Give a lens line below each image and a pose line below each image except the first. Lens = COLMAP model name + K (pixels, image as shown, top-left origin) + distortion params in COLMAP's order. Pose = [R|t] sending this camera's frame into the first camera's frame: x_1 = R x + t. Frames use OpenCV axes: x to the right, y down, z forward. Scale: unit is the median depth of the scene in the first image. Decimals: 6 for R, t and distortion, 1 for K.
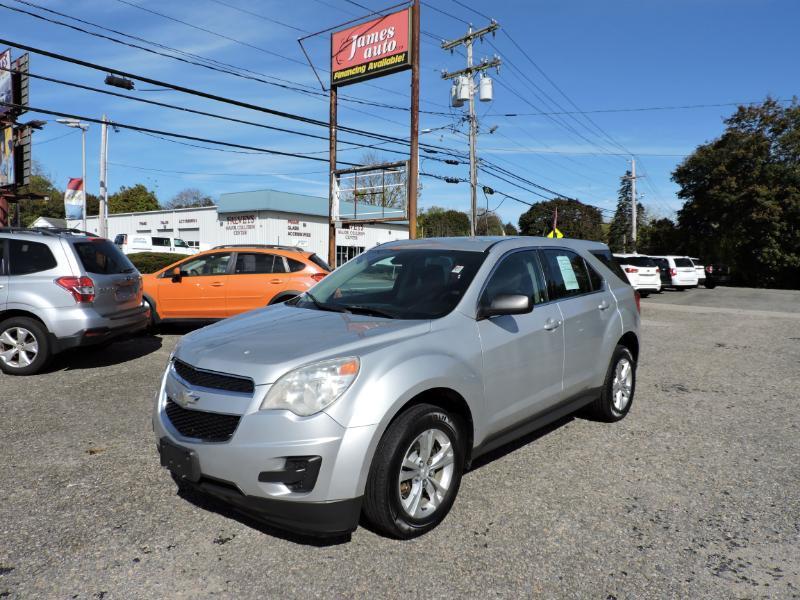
lens RADIAL K [[569.1, 0, 398.1], [0, 569.1, 297.0], [0, 0, 1]] dist [-0.010162, -0.006582]
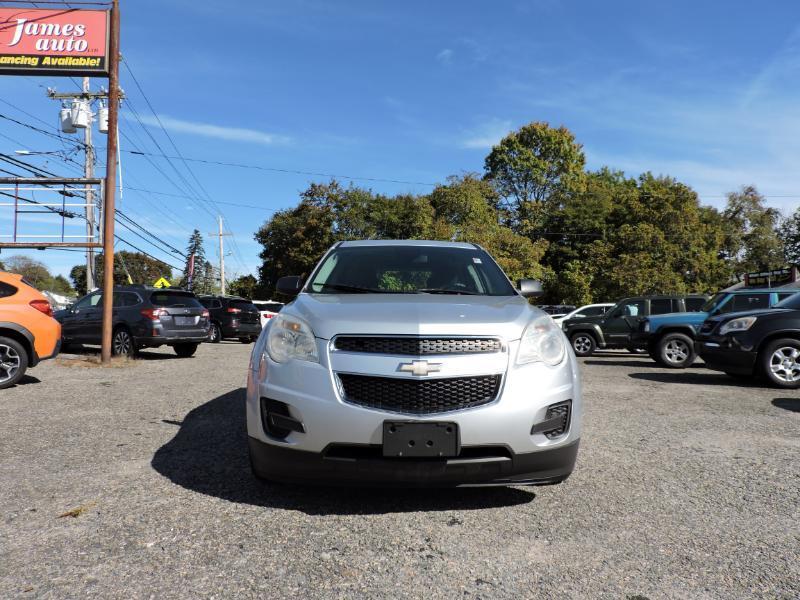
lens RADIAL K [[569.1, 0, 402.6], [0, 569.1, 300.0], [0, 0, 1]] dist [-0.010162, -0.006582]
pose [[0.733005, 0.018613, 0.679968, -0.132346], [0.047072, 0.995841, -0.078003, 0.018170], [-0.678592, 0.089184, 0.729081, 0.046412]]
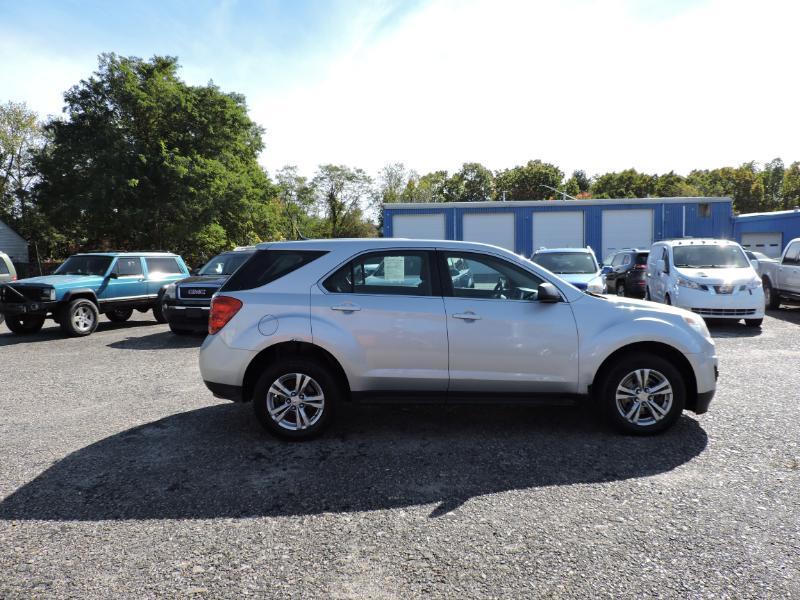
lens RADIAL K [[569.1, 0, 405.6], [0, 569.1, 300.3], [0, 0, 1]] dist [-0.010162, -0.006582]
pose [[-0.670784, -0.060403, 0.739189, -0.147603], [0.052162, 0.990367, 0.128263, -0.029788], [-0.739816, 0.124595, -0.661172, 0.389669]]
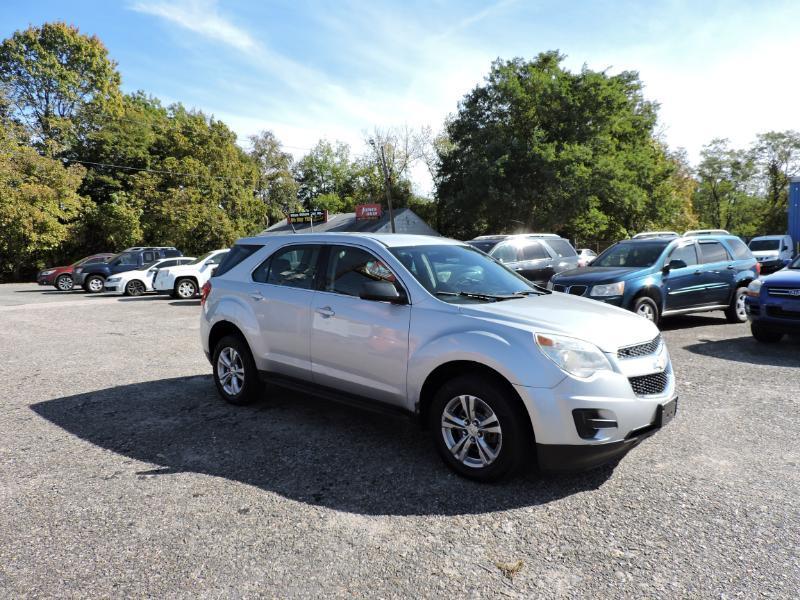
lens RADIAL K [[569.1, 0, 398.1], [0, 569.1, 300.7], [0, 0, 1]] dist [-0.010162, -0.006582]
pose [[0.009535, -0.103391, 0.994595, -0.214781], [0.080901, 0.991459, 0.102290, -0.018804], [-0.996677, 0.079488, 0.017818, 0.203916]]
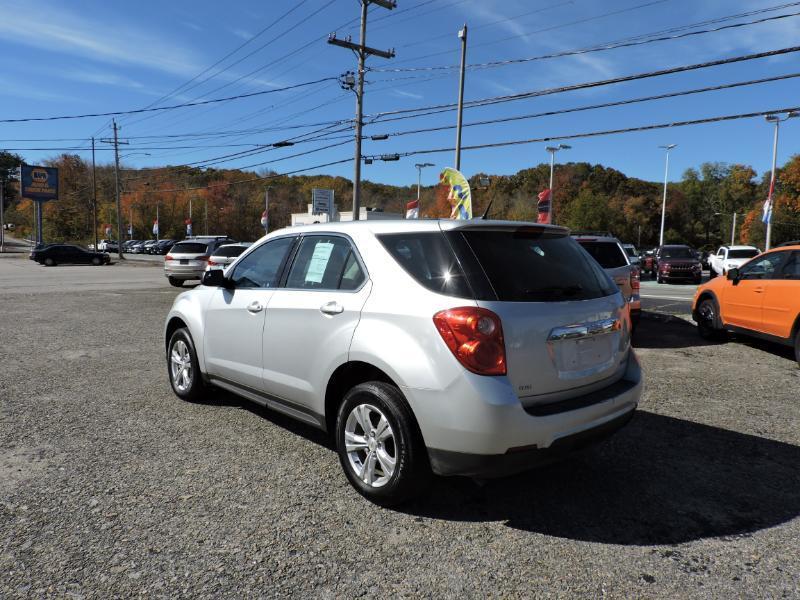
lens RADIAL K [[569.1, 0, 401.5], [0, 569.1, 299.9], [0, 0, 1]] dist [-0.010162, -0.006582]
pose [[-0.114324, 0.070764, -0.990920, 0.233799], [-0.084520, 0.993151, 0.080674, -0.013269], [0.989842, 0.092976, -0.107560, 0.252892]]
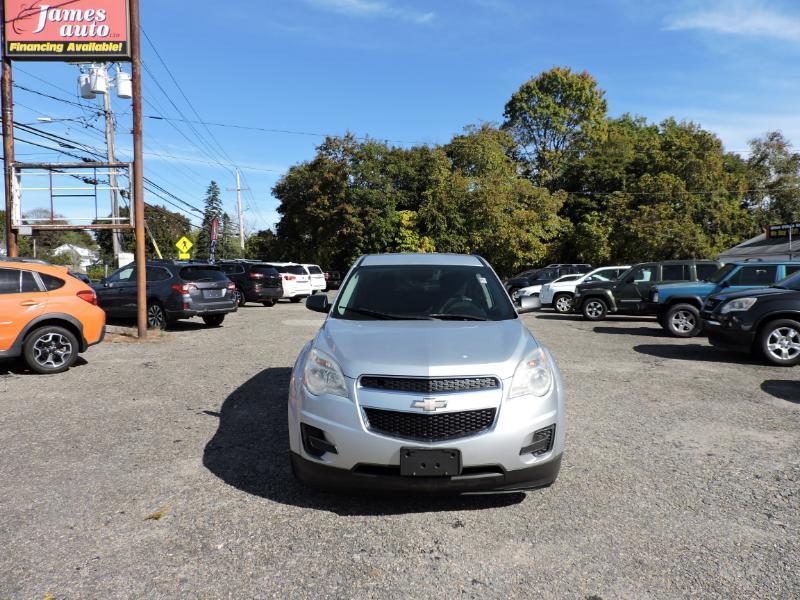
lens RADIAL K [[569.1, 0, 402.0], [0, 569.1, 298.8], [0, 0, 1]] dist [-0.010162, -0.006582]
pose [[0.754111, -0.047085, 0.655057, -0.147924], [0.054111, 0.998490, 0.009477, -0.005468], [-0.654514, 0.028299, 0.755520, 0.025946]]
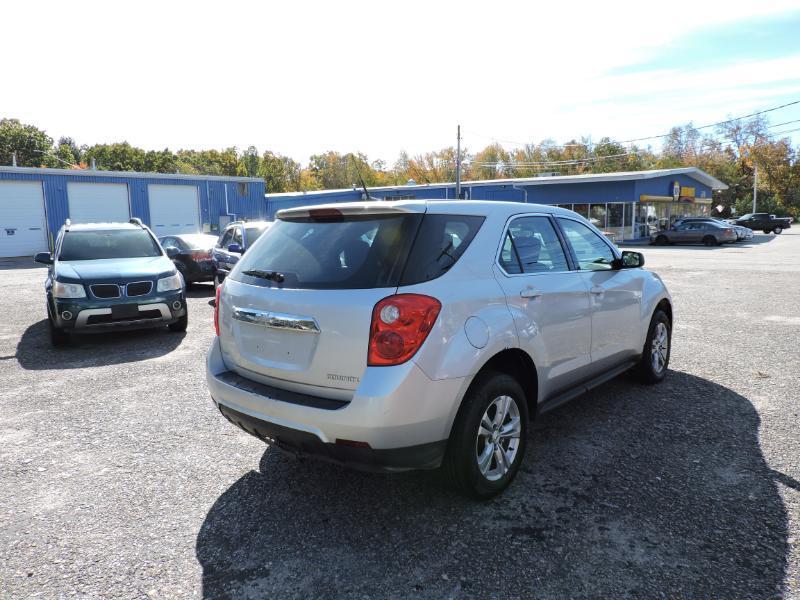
lens RADIAL K [[569.1, 0, 404.5], [0, 569.1, 312.3], [0, 0, 1]] dist [-0.010162, -0.006582]
pose [[-0.999600, 0.011396, -0.025894, 0.060409], [0.005686, 0.977537, 0.210689, -0.028128], [0.027714, 0.210458, -0.977210, 0.416338]]
